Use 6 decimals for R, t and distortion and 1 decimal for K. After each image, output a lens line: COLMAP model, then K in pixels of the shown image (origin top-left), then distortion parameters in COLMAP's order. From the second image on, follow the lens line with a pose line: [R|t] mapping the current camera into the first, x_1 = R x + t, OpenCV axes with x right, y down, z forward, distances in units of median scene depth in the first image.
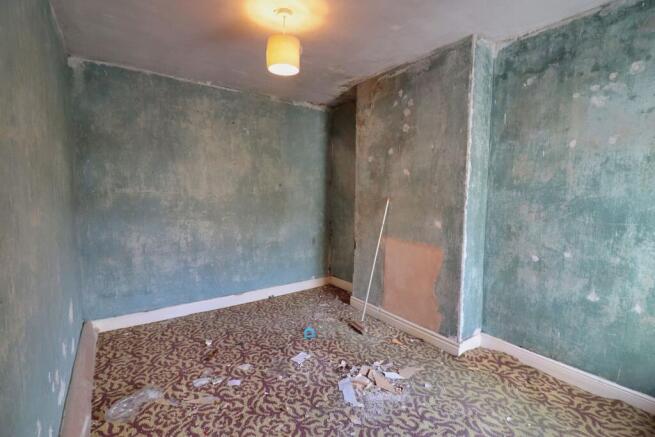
lens RADIAL K [[305.4, 0, 327.7], [0, 305.4, 217.4], [0, 0, 1]] dist [-0.011836, -0.001757]
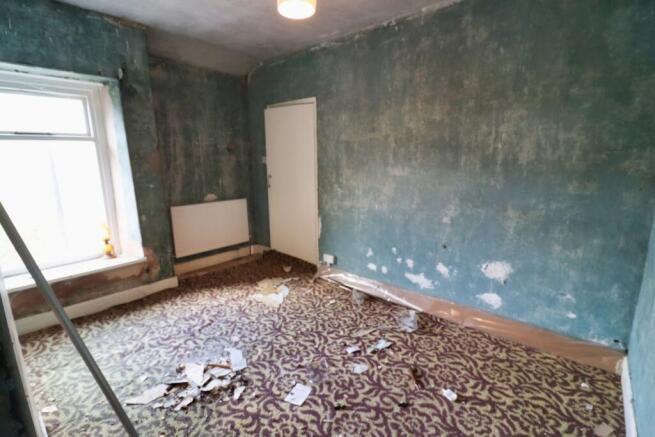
lens RADIAL K [[305.4, 0, 328.2], [0, 305.4, 218.2], [0, 0, 1]] dist [-0.011836, -0.001757]
pose [[-0.971361, 0.033006, -0.235303, -0.003384], [-0.030467, 0.964829, 0.261107, -0.137540], [0.235646, 0.260798, -0.936192, 1.800349]]
